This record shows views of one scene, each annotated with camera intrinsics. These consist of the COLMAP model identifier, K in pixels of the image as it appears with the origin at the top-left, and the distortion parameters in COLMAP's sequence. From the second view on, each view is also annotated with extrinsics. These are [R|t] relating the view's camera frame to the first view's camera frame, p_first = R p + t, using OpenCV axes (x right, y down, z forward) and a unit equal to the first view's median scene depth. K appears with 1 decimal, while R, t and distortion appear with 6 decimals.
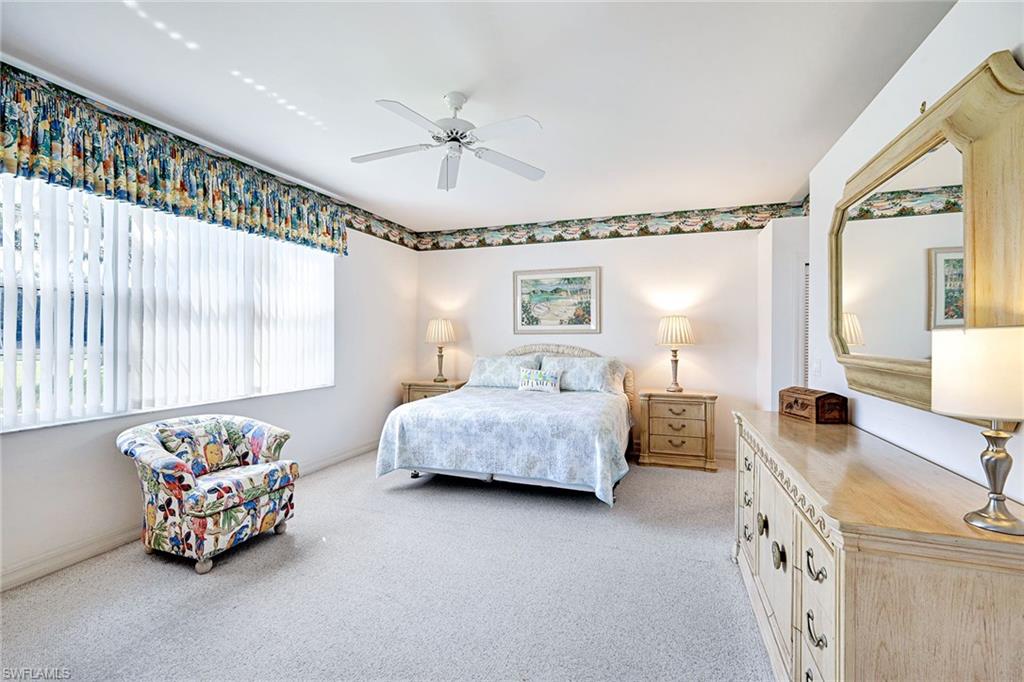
lens RADIAL K [[448.0, 0, 514.2], [0, 448.0, 337.3], [0, 0, 1]] dist [0.003424, 0.000533]
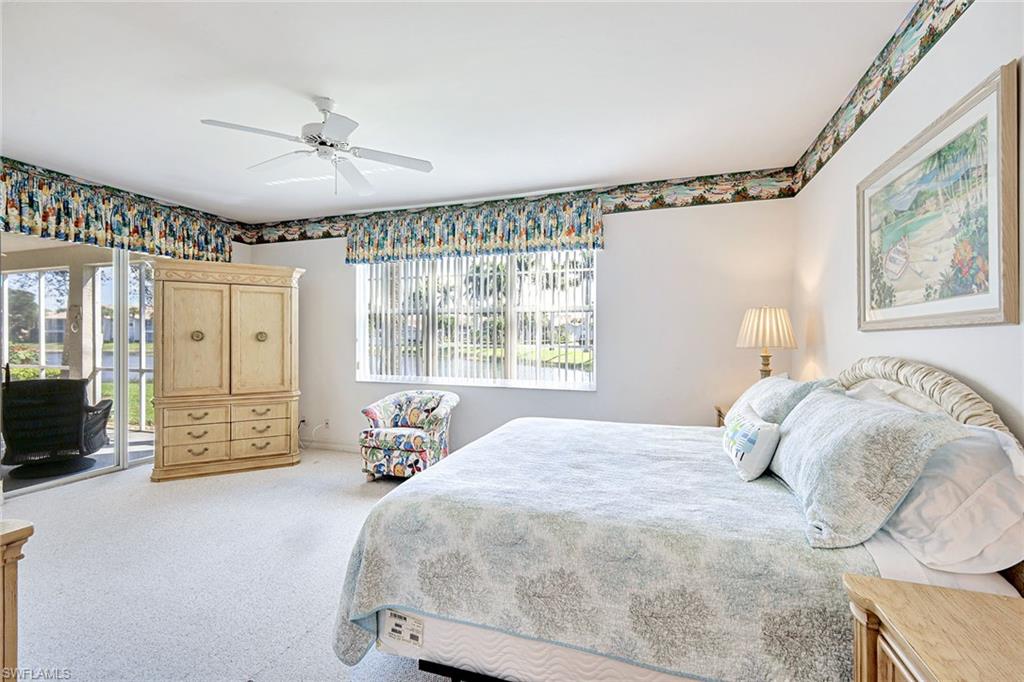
lens RADIAL K [[448.0, 0, 513.3], [0, 448.0, 338.0], [0, 0, 1]] dist [0.003424, 0.000533]
pose [[0.002416, -0.005248, -0.999983, 0.782369], [-0.005890, 0.999969, -0.005262, 0.005418], [0.999980, 0.005903, 0.002385, 1.252107]]
